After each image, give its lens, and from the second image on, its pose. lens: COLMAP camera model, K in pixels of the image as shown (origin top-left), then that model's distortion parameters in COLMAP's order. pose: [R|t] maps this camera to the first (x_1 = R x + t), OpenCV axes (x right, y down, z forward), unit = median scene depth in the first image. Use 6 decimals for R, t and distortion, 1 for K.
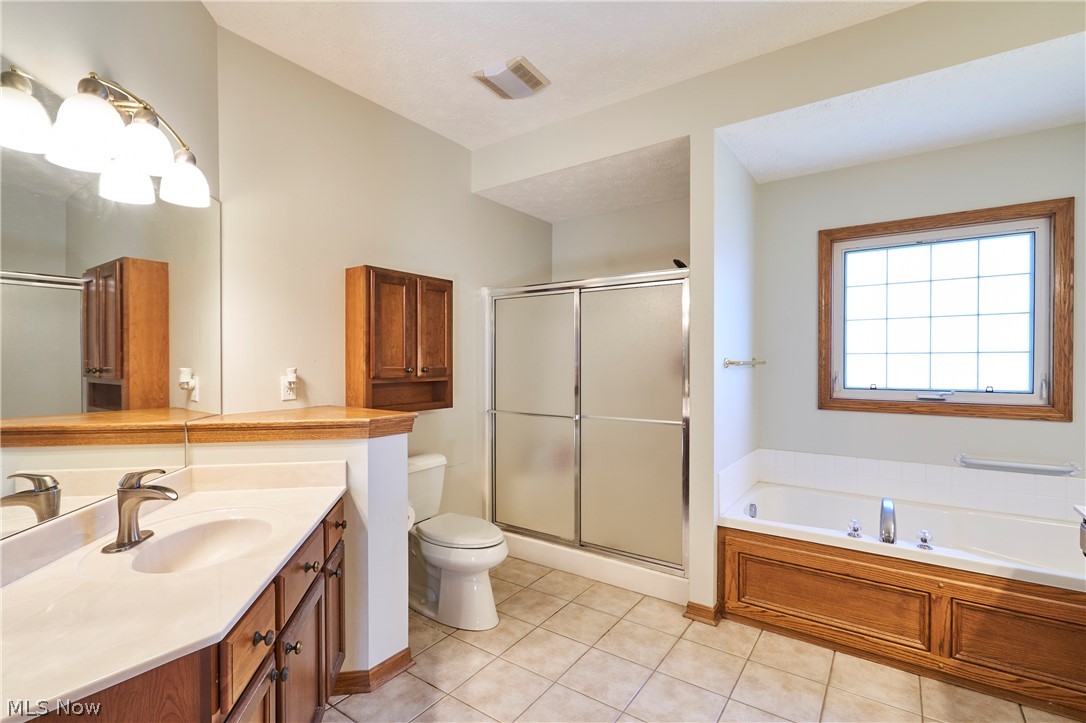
lens RADIAL K [[506.1, 0, 542.7], [0, 506.1, 365.7], [0, 0, 1]] dist [-0.000503, 0.000055]
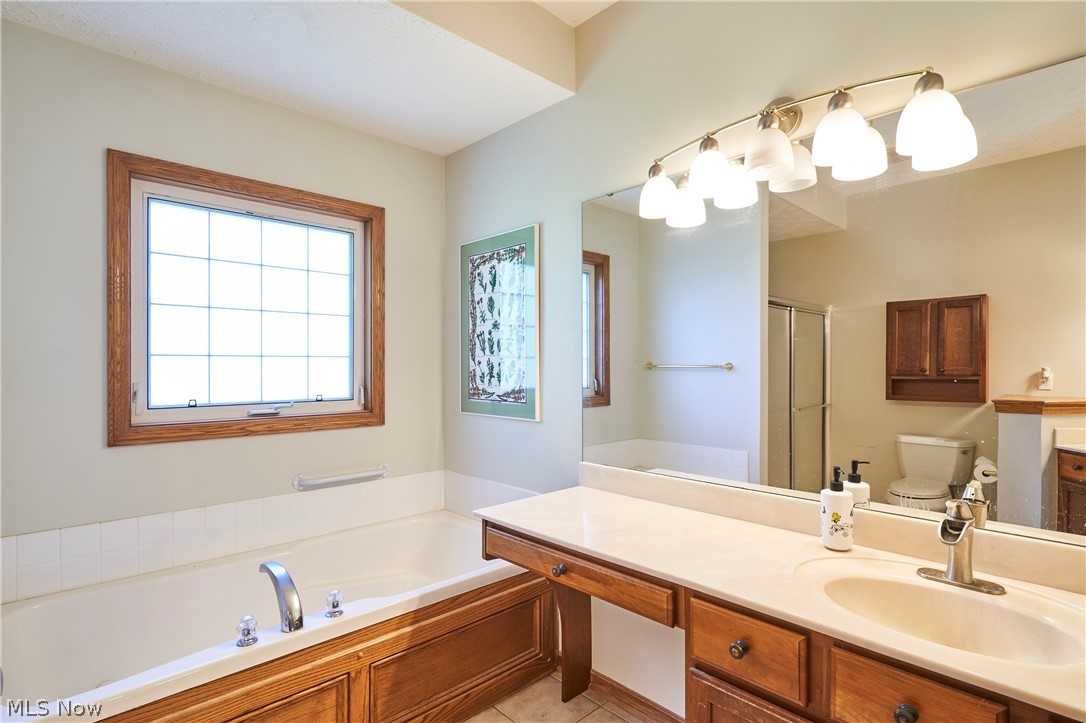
lens RADIAL K [[547.9, 0, 543.0], [0, 547.9, 361.5], [0, 0, 1]] dist [0.002504, 0.000404]
pose [[0.188573, 0.006295, 0.982039, 0.006515], [0.007085, 0.999945, -0.007771, -0.007166], [-0.982034, 0.008423, 0.188518, 0.436643]]
